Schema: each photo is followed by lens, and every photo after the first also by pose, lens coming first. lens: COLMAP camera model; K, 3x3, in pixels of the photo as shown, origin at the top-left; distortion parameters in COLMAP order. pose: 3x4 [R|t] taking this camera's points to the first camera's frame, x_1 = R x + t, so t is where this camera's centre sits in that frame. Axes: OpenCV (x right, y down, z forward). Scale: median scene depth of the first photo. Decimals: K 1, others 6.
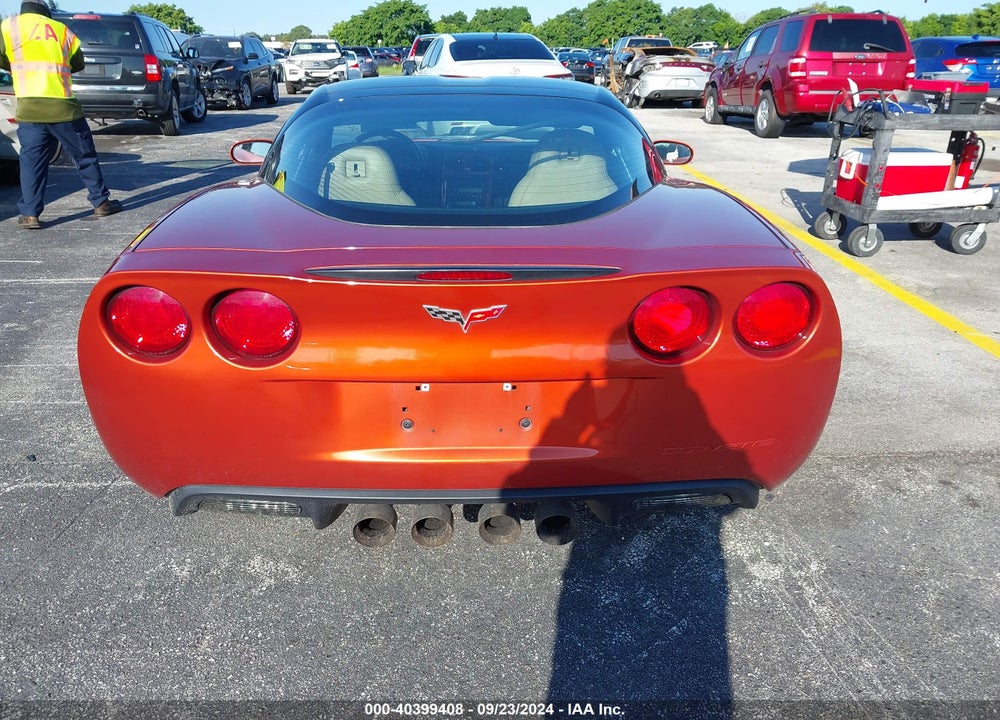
lens RADIAL K [[794.9, 0, 489.2], [0, 794.9, 369.2], [0, 0, 1]] dist [0.007995, -0.012739]
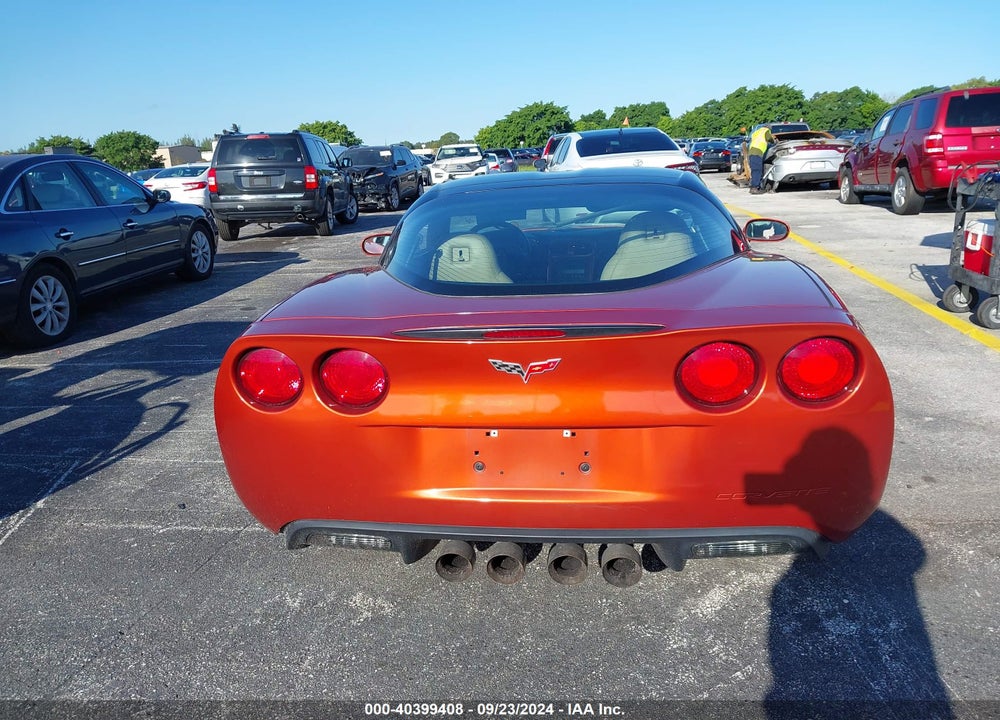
lens RADIAL K [[794.9, 0, 493.1], [0, 794.9, 363.1], [0, 0, 1]] dist [0.007995, -0.012739]
pose [[0.985148, -0.010511, -0.171385, 0.052063], [-0.009732, 0.993102, -0.116848, 0.025654], [0.171431, 0.116781, 0.978250, -0.057654]]
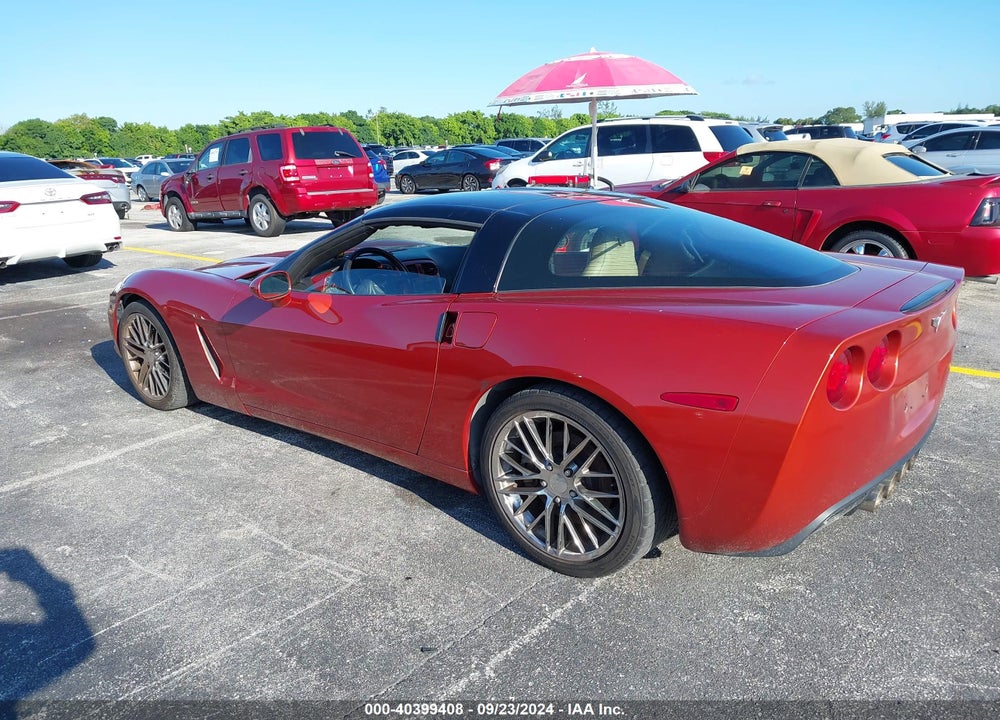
lens RADIAL K [[794.9, 0, 499.6], [0, 794.9, 339.3], [0, 0, 1]] dist [0.007995, -0.012739]
pose [[0.668224, -0.197373, 0.717301, -0.771701], [0.306443, 0.951596, -0.023635, -0.113879], [-0.677916, 0.235605, 0.696362, 0.212238]]
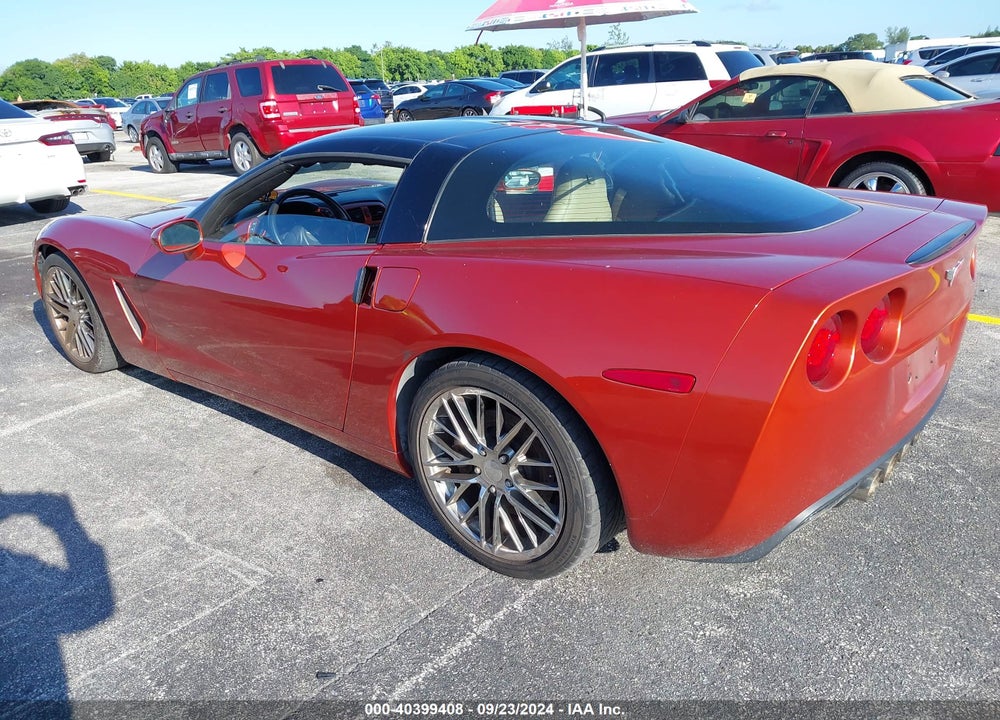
lens RADIAL K [[794.9, 0, 499.6], [0, 794.9, 351.6], [0, 0, 1]] dist [0.007995, -0.012739]
pose [[0.676095, -0.267344, 0.686602, -0.638539], [0.316051, 0.946997, 0.057520, -0.110161], [-0.665588, 0.178112, 0.724754, 0.246262]]
